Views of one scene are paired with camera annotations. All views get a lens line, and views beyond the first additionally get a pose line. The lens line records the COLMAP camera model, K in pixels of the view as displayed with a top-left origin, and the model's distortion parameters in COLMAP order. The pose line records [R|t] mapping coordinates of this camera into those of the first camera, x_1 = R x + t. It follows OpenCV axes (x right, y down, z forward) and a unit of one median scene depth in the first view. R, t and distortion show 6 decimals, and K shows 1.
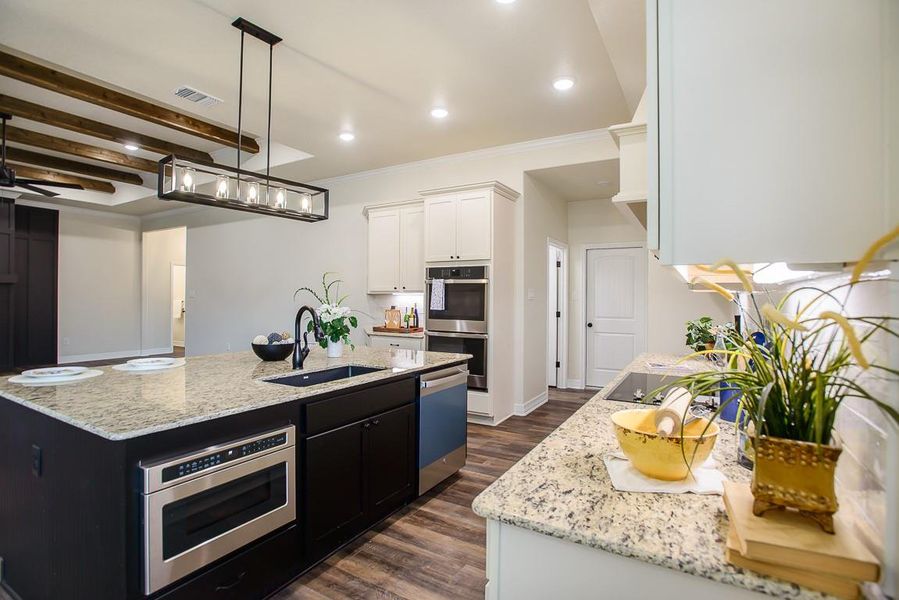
lens RADIAL K [[436.5, 0, 449.7], [0, 436.5, 295.6], [0, 0, 1]] dist [-0.044666, 0.001083]
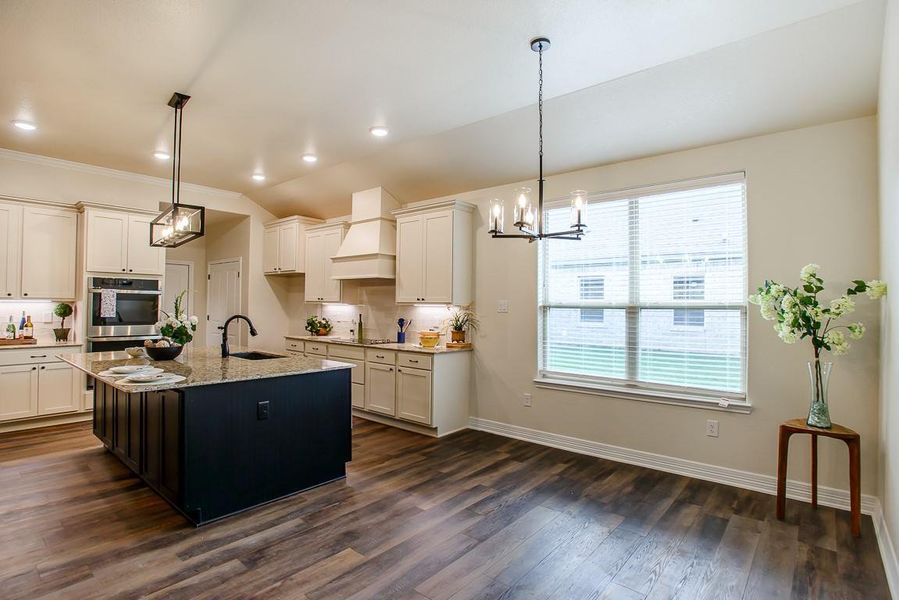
lens RADIAL K [[436.5, 0, 449.7], [0, 436.5, 295.6], [0, 0, 1]] dist [-0.044666, 0.001083]
pose [[0.186621, 0.020538, 0.982217, -0.903272], [-0.013328, 0.999742, -0.018372, -0.012560], [-0.982342, -0.009662, 0.186847, -0.033067]]
